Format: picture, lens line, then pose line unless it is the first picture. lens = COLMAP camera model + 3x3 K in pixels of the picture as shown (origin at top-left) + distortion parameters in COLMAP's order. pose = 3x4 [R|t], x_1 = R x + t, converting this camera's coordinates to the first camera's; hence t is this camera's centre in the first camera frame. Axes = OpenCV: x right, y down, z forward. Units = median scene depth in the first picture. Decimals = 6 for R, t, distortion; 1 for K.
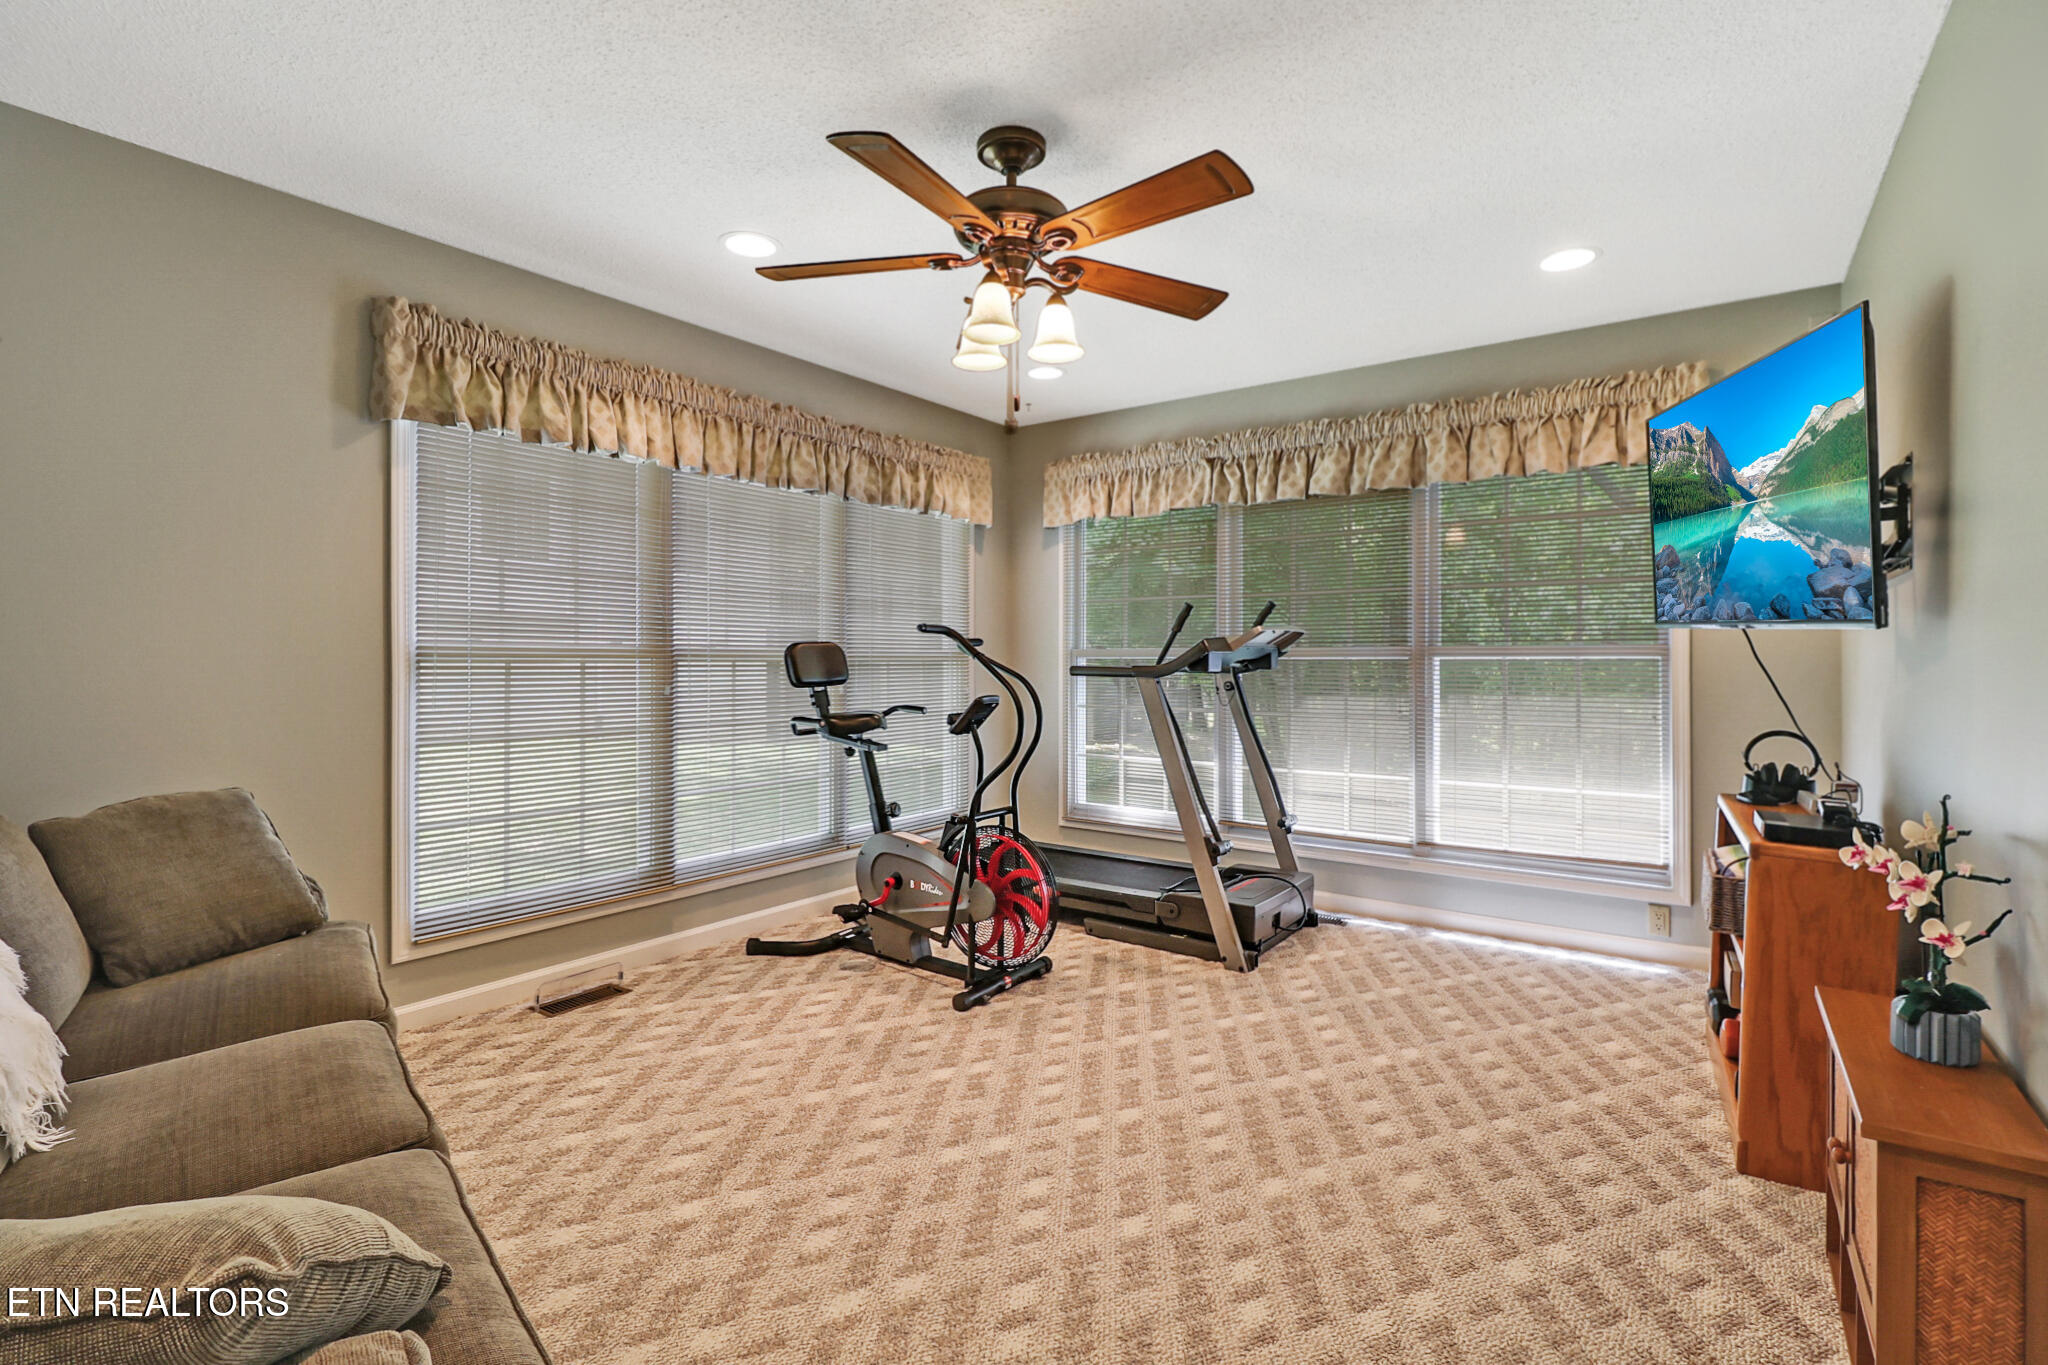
lens RADIAL K [[947.0, 0, 1010.4], [0, 947.0, 667.0], [0, 0, 1]] dist [-0.015855, -0.002546]
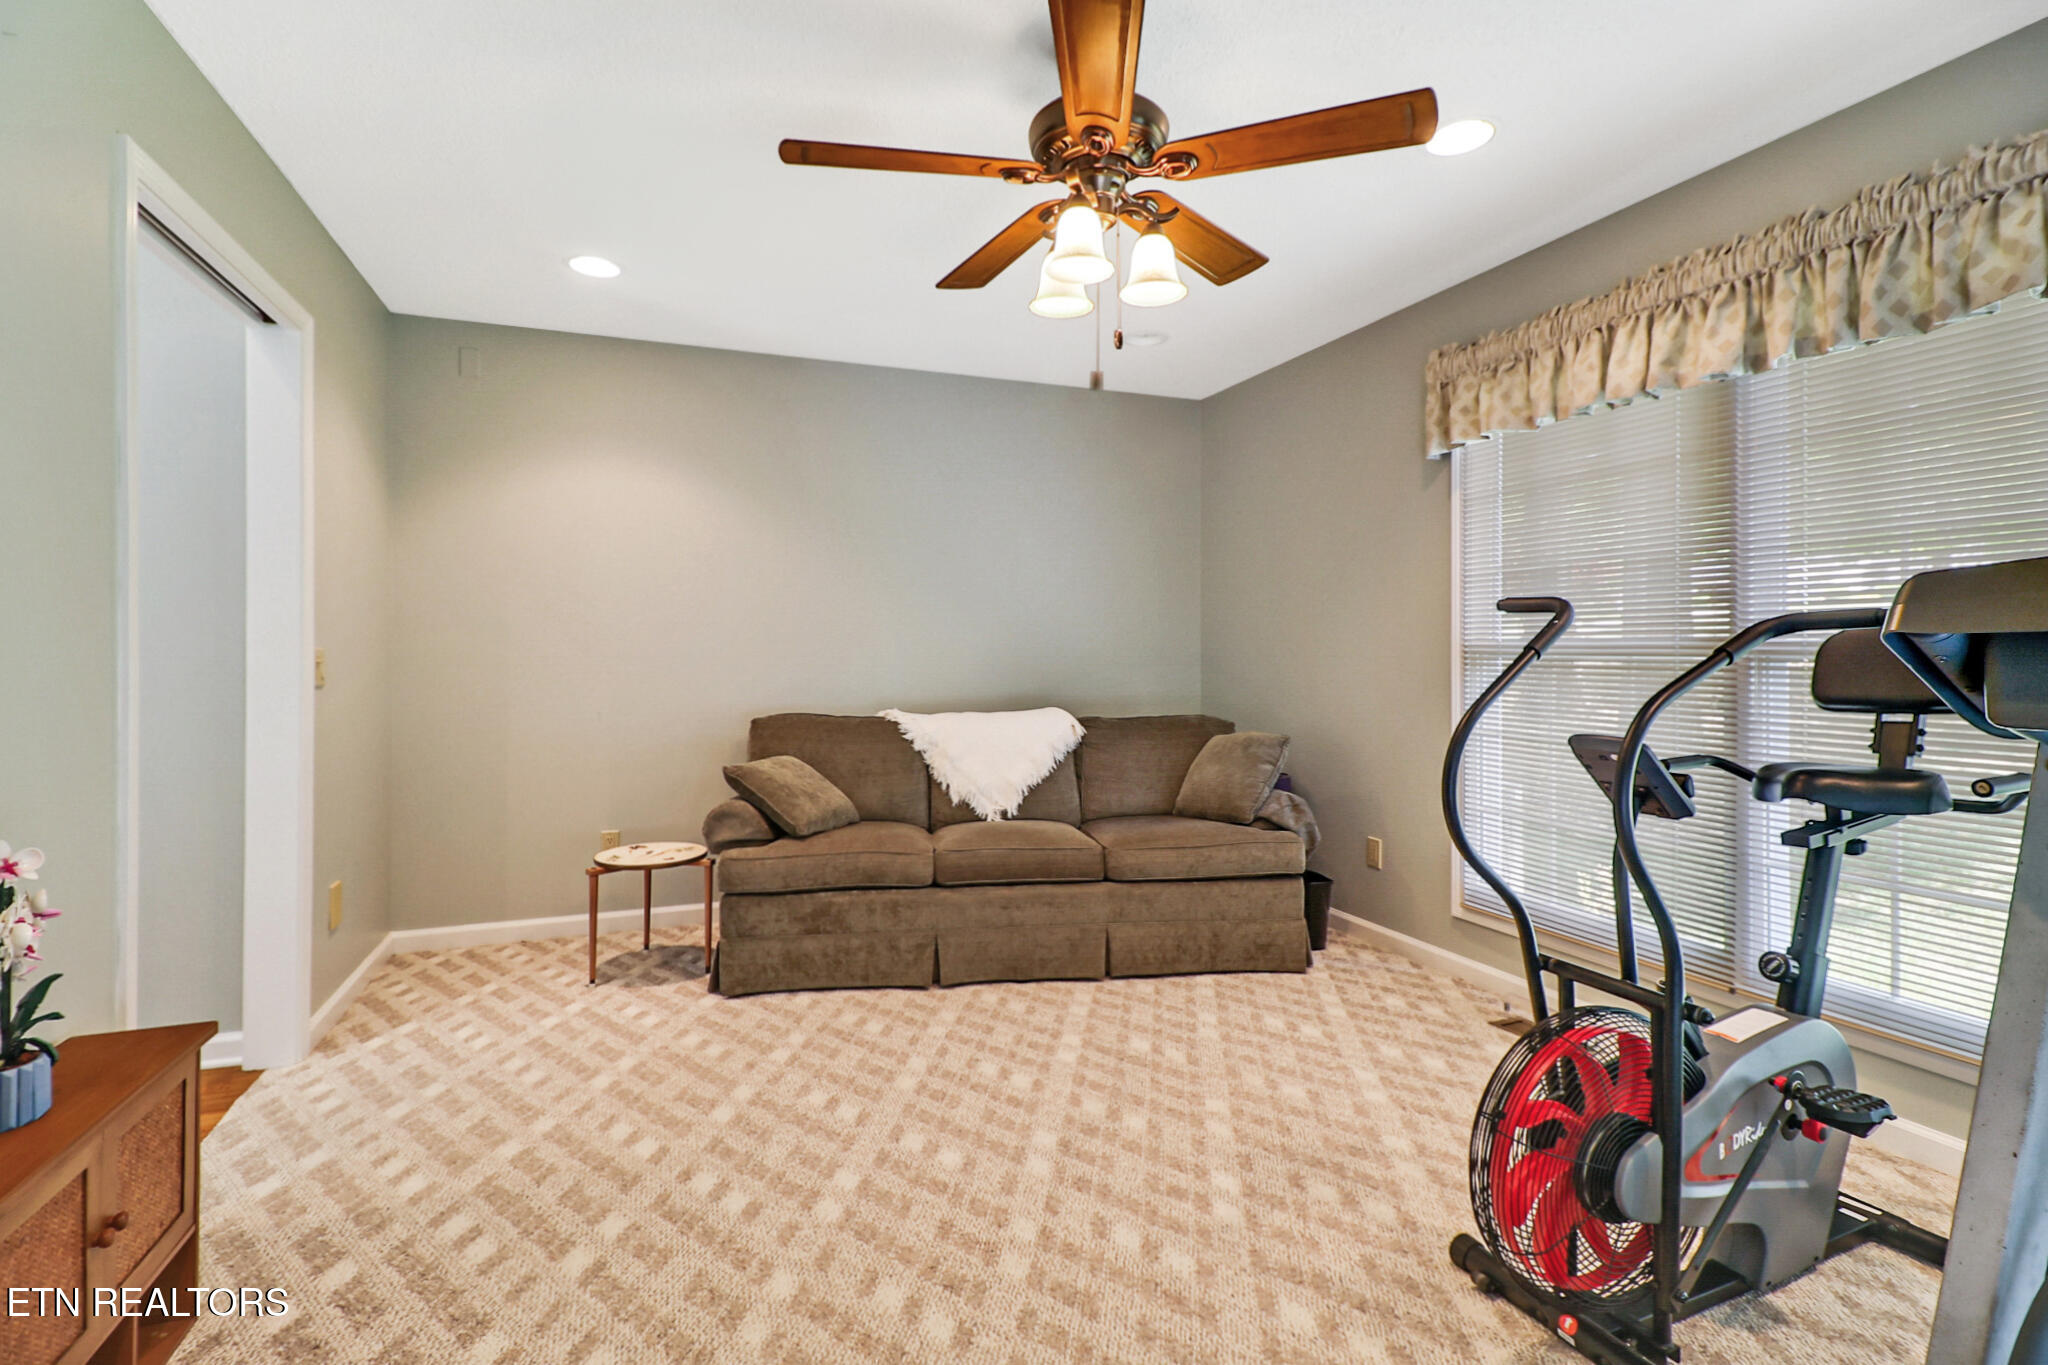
lens RADIAL K [[947.0, 0, 1010.5], [0, 947.0, 669.4], [0, 0, 1]] dist [-0.015855, -0.002546]
pose [[-0.545825, 0.012068, -0.837812, 0.784305], [-0.008956, 0.999755, 0.020235, -0.011118], [0.837851, 0.018548, -0.545584, 1.469006]]
